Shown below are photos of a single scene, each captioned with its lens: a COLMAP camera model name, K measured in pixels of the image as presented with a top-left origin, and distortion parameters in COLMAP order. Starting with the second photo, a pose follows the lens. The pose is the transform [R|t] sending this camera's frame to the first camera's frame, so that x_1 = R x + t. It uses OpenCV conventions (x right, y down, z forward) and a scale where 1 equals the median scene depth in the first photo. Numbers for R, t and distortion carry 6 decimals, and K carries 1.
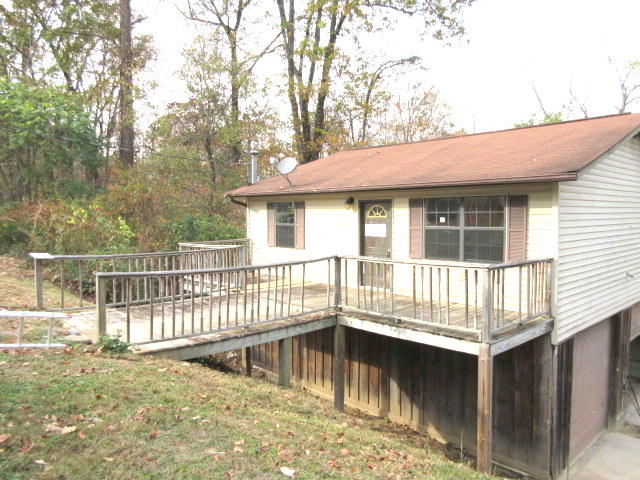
lens RADIAL K [[468.1, 0, 315.9], [0, 468.1, 238.5], [0, 0, 1]] dist [-0.001447, 0.005237]
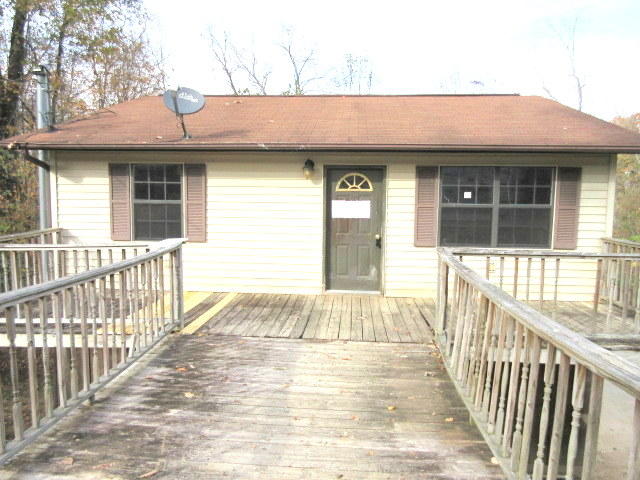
lens RADIAL K [[468.1, 0, 315.9], [0, 468.1, 238.5], [0, 0, 1]] dist [-0.001447, 0.005237]
pose [[0.724772, -0.068702, 0.685555, -0.409298], [0.023441, 0.996899, 0.075121, -0.029714], [-0.688590, -0.038375, 0.724135, 0.558452]]
